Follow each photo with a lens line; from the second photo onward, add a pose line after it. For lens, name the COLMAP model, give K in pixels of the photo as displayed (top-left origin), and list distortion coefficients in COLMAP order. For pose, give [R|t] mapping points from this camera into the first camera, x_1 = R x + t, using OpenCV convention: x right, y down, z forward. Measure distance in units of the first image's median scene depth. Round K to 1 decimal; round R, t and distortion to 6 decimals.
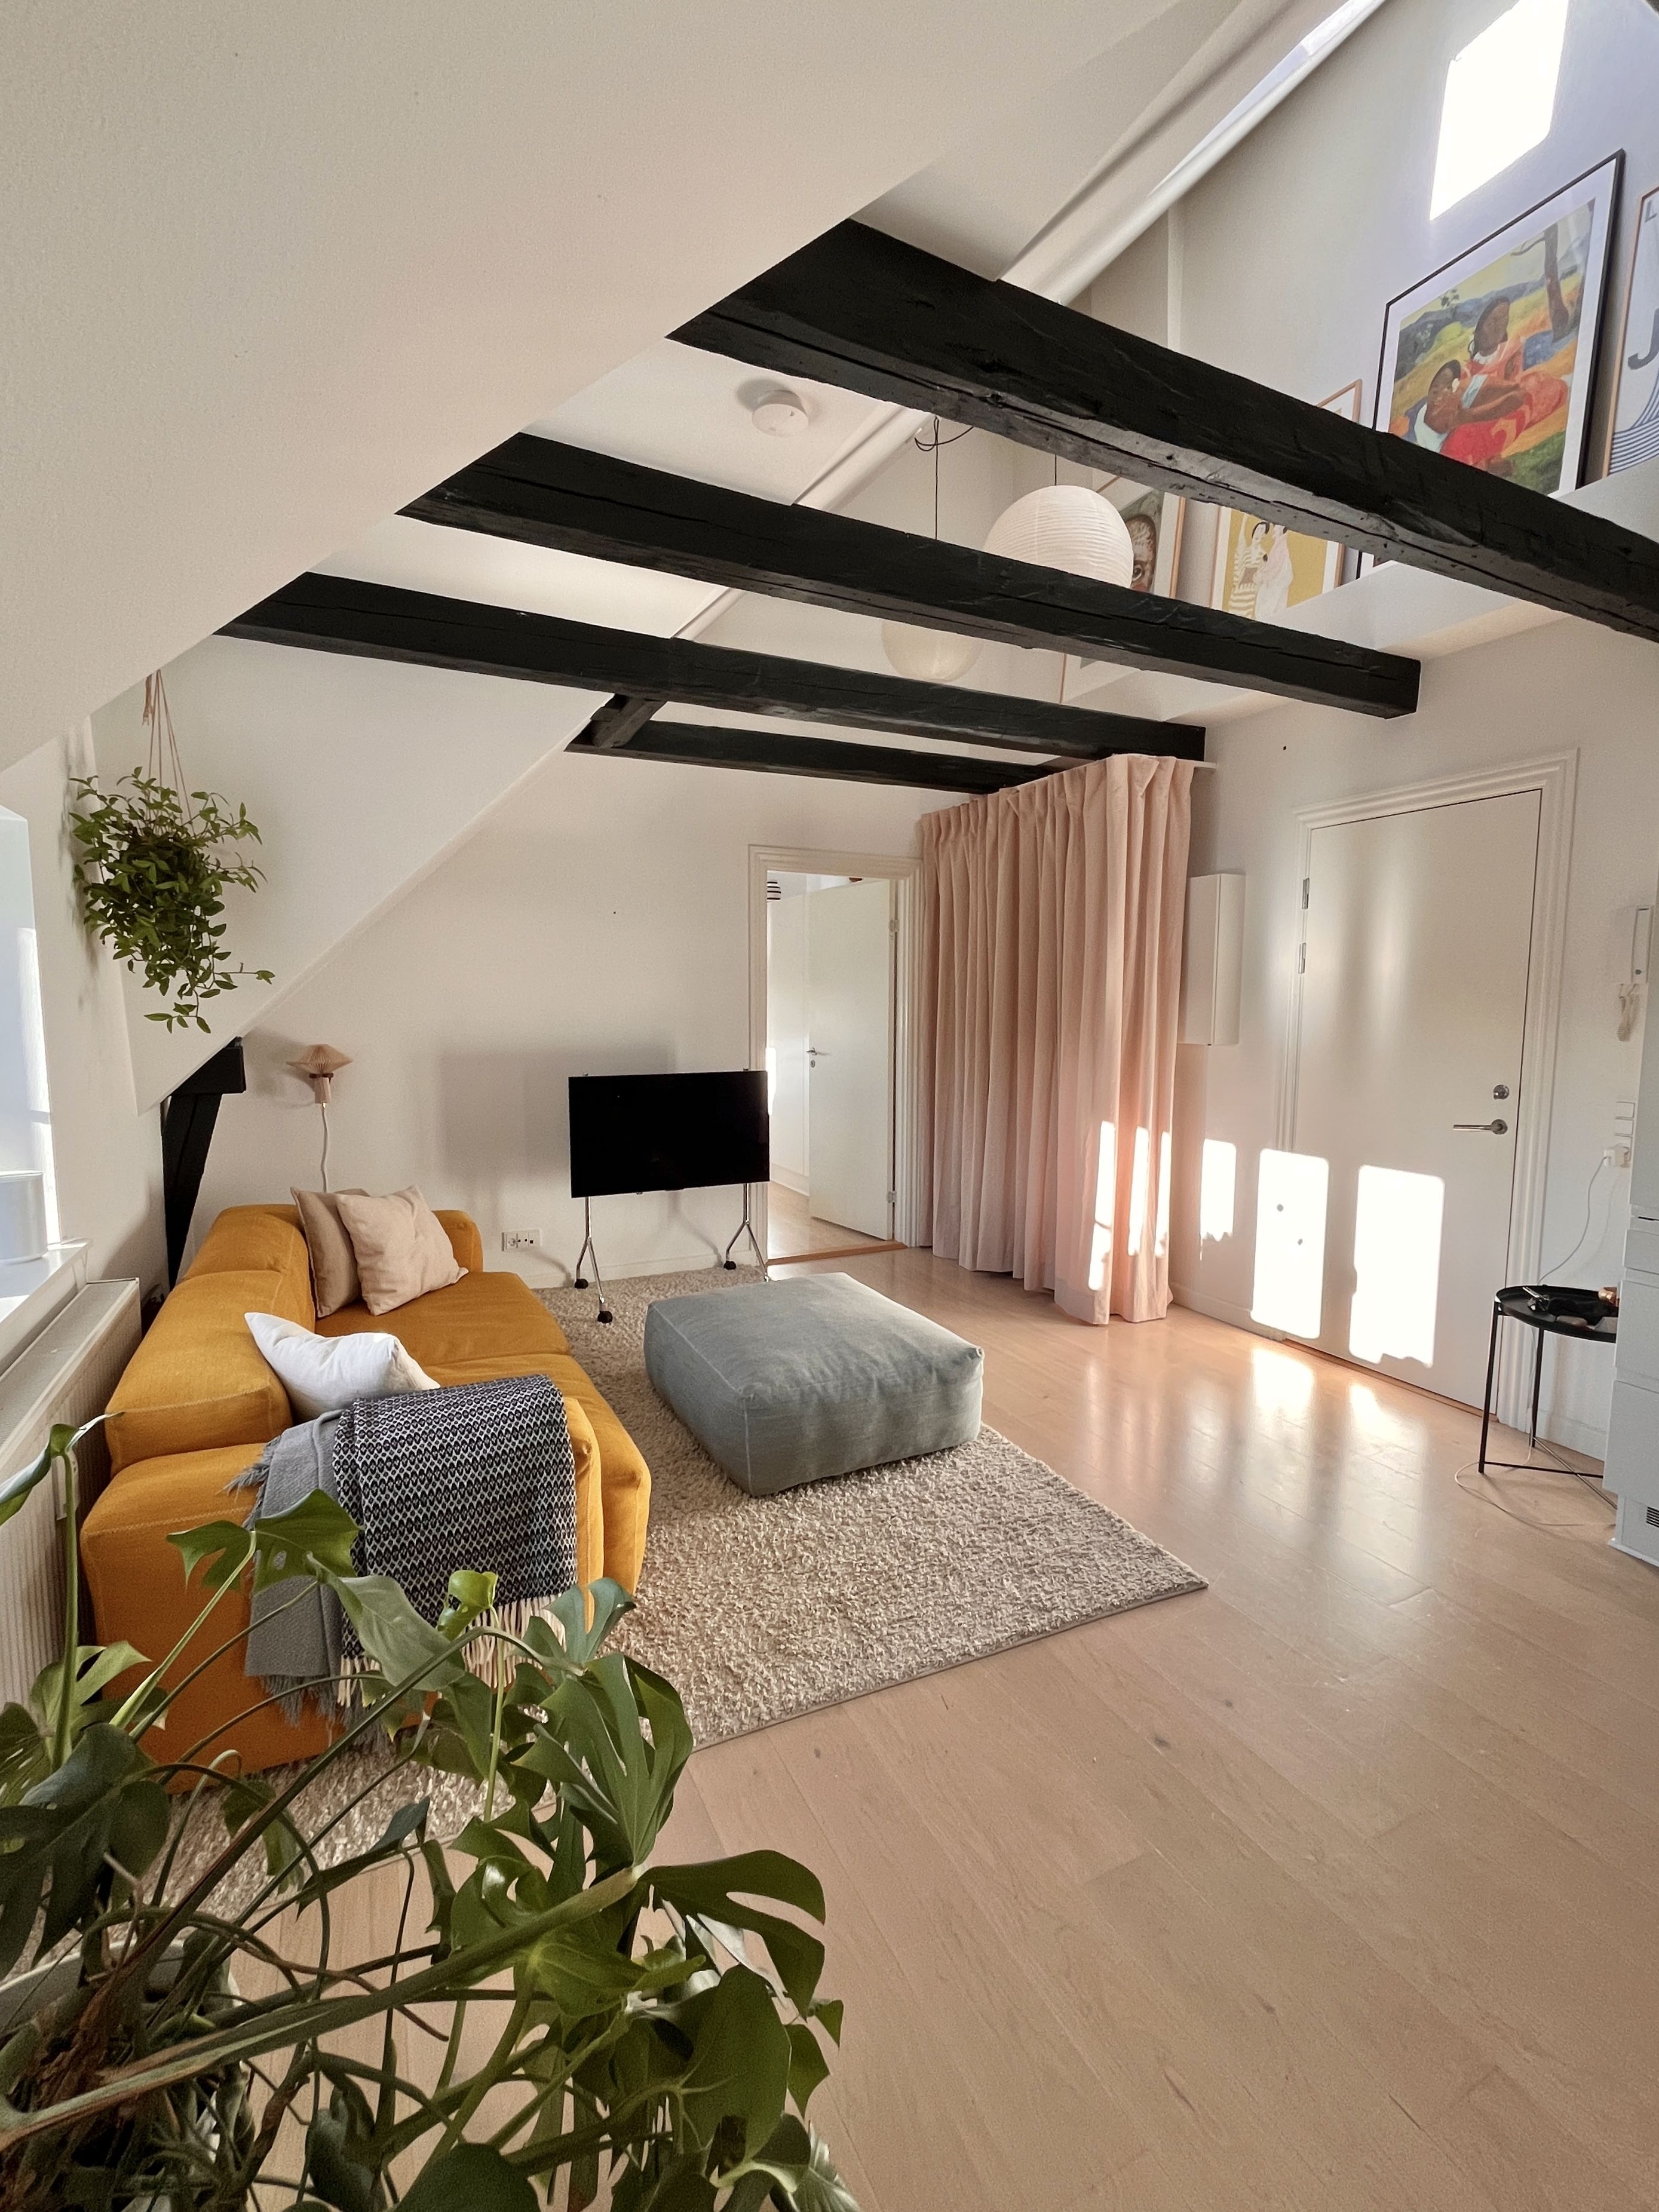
lens RADIAL K [[972.7, 0, 827.6], [0, 972.7, 1100.9], [0, 0, 1]] dist [0.002170, 0.000599]
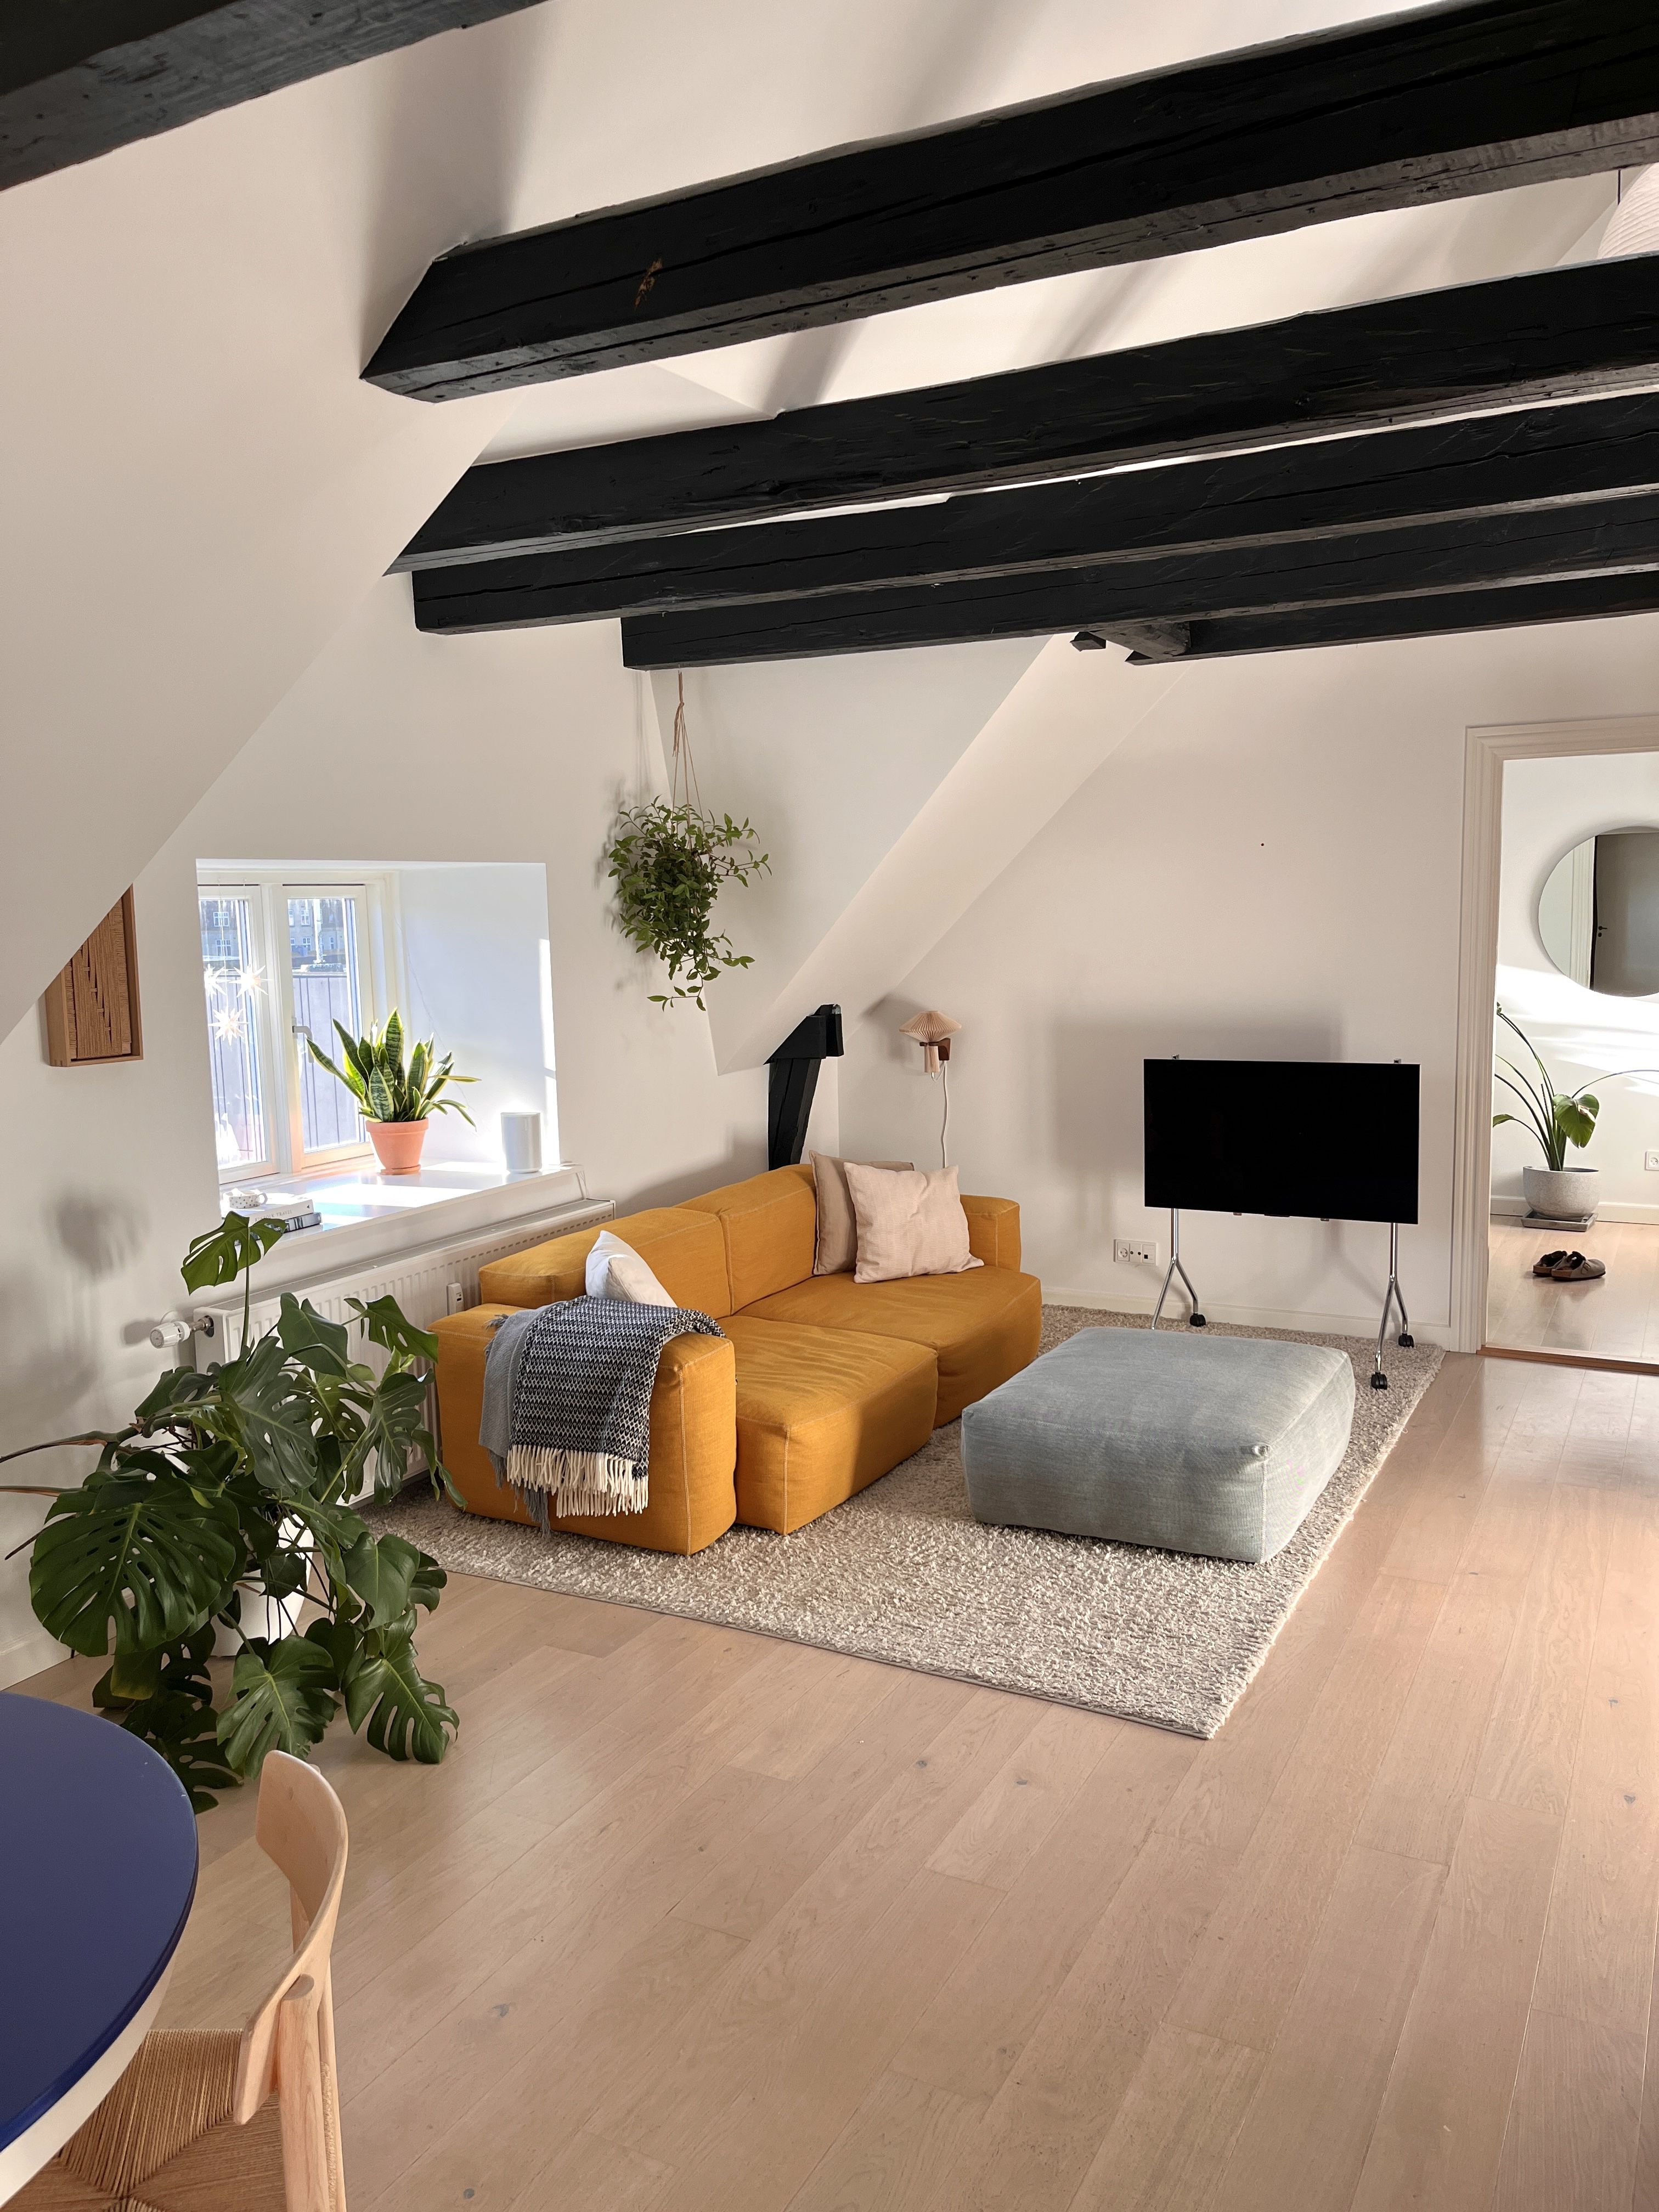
lens RADIAL K [[1683.7, 0, 834.1], [0, 1683.7, 1116.7], [0, 0, 1]] dist [0.013406, 0.000614]
pose [[0.580005, 0.083778, -0.810294, 0.956619], [-0.055933, 0.996446, 0.062988, -0.066139], [0.812691, 0.008789, 0.582629, -0.056838]]
